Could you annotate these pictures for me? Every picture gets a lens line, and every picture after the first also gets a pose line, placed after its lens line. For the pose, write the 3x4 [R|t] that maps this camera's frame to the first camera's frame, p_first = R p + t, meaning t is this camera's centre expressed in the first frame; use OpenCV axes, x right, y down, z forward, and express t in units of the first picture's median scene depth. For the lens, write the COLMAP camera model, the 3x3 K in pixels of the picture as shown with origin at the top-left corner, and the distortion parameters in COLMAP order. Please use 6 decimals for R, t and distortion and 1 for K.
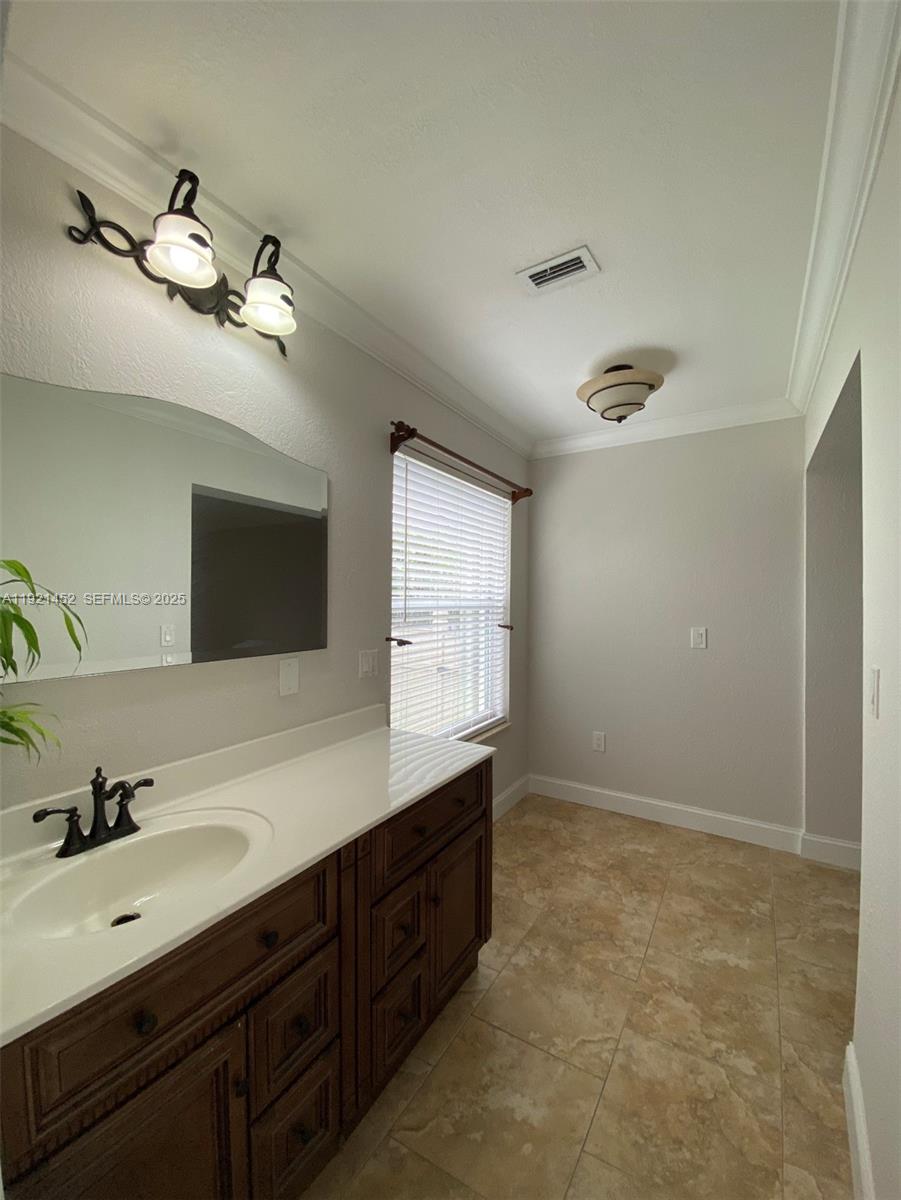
lens RADIAL K [[494.7, 0, 446.4], [0, 494.7, 599.8], [0, 0, 1]] dist [0.000152, -0.013791]
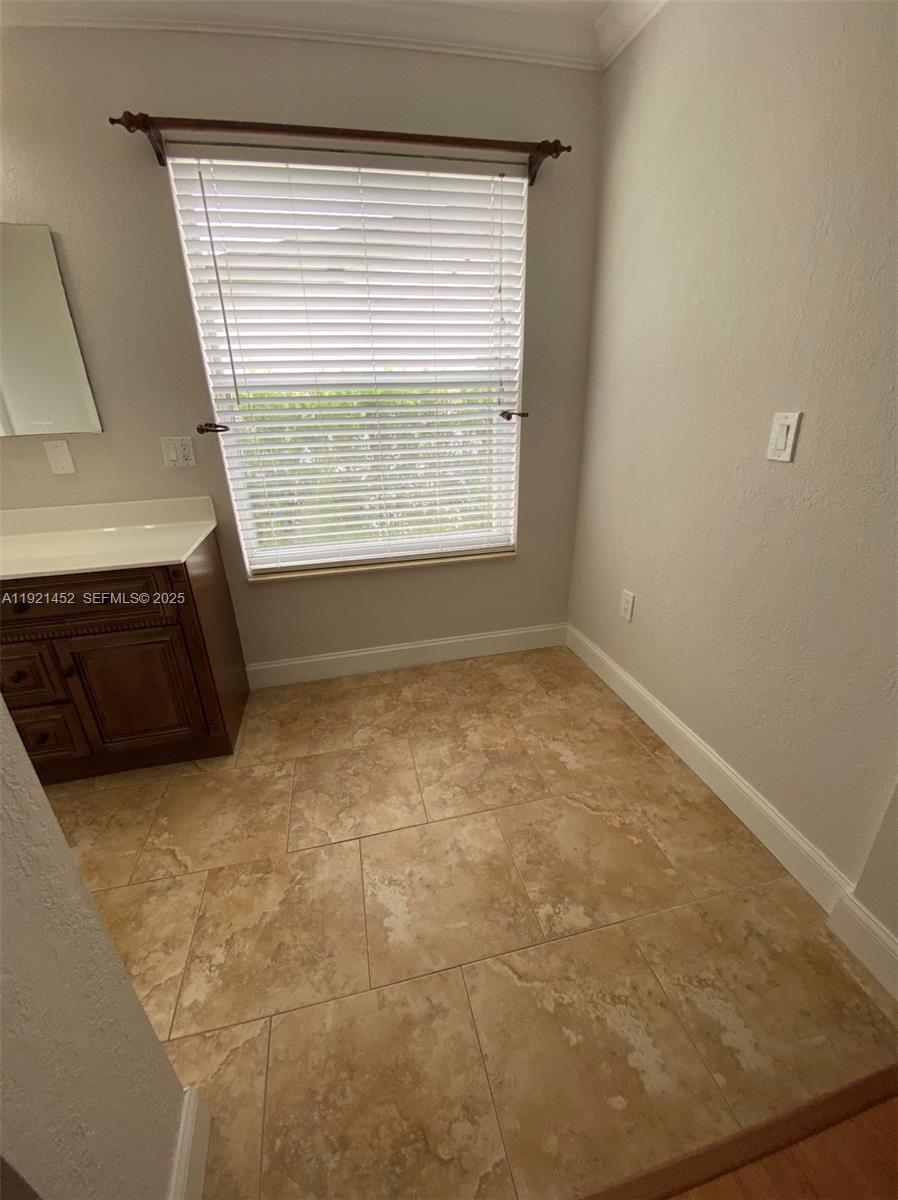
lens RADIAL K [[480.8, 0, 451.3], [0, 480.8, 604.8], [0, 0, 1]] dist [0.010451, -0.017054]
pose [[0.705399, 0.258454, -0.660011, 0.867288], [0.028536, 0.920042, 0.390778, 0.050946], [0.708236, -0.294489, 0.641621, 0.665412]]
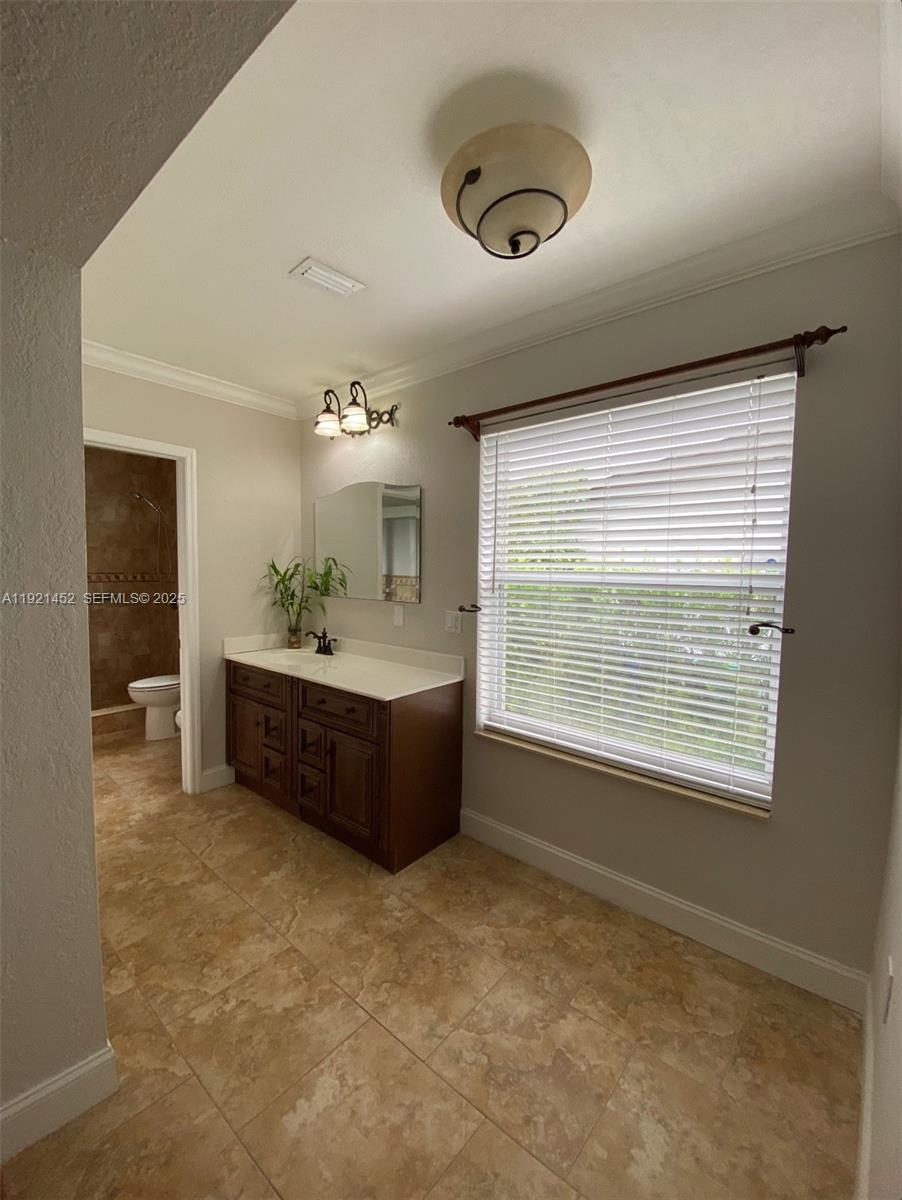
lens RADIAL K [[492.7, 0, 451.0], [0, 492.7, 600.0], [0, 0, 1]] dist [0.028231, -0.024635]
pose [[-0.156968, 0.062929, -0.985597, 1.046896], [-0.011160, 0.997791, 0.065485, -0.009295], [0.987541, 0.021279, -0.155919, 1.146735]]
